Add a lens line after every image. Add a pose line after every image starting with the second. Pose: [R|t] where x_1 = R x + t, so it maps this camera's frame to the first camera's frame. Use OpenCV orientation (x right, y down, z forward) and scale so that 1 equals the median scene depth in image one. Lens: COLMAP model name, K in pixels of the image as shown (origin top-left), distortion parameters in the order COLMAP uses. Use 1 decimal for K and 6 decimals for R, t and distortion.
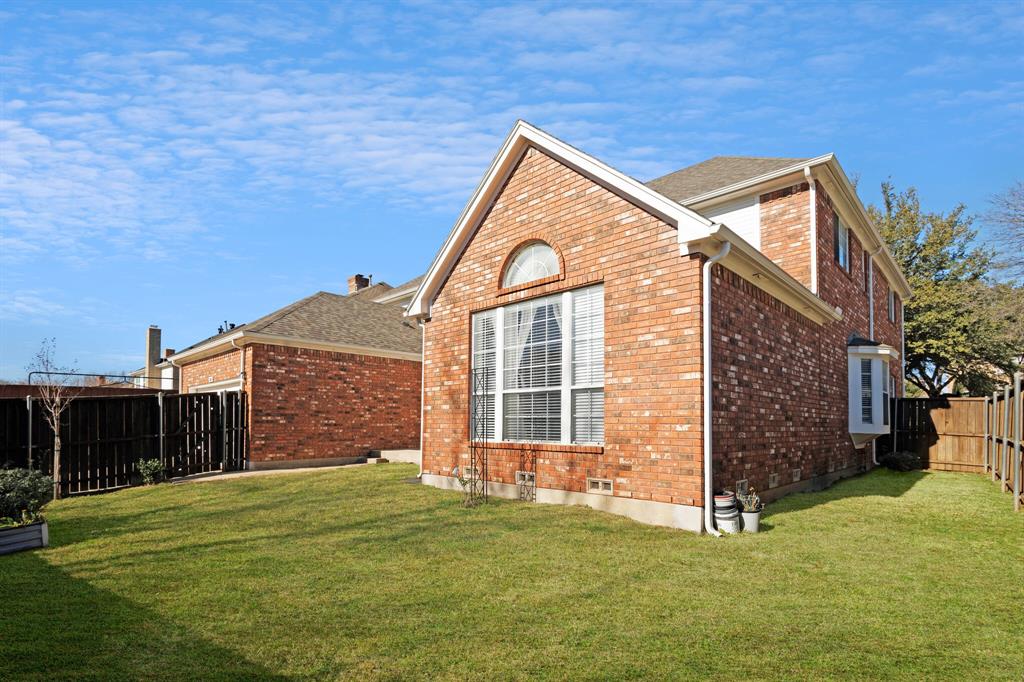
lens RADIAL K [[484.6, 0, 508.9], [0, 484.6, 345.2], [0, 0, 1]] dist [0.001078, 0.000067]
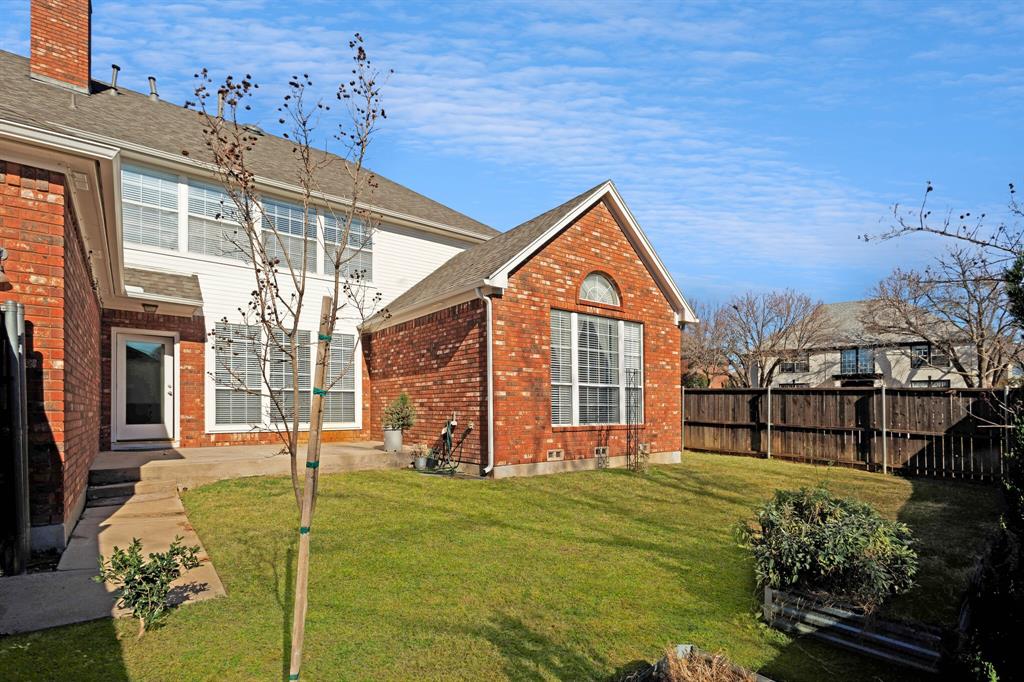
lens RADIAL K [[484.6, 0, 508.9], [0, 484.6, 345.2], [0, 0, 1]] dist [0.001078, 0.000067]
pose [[0.153007, 0.134241, 0.979065, -1.250342], [-0.152925, 0.982013, -0.110746, 0.163049], [-0.976321, -0.132778, 0.170784, 0.990970]]
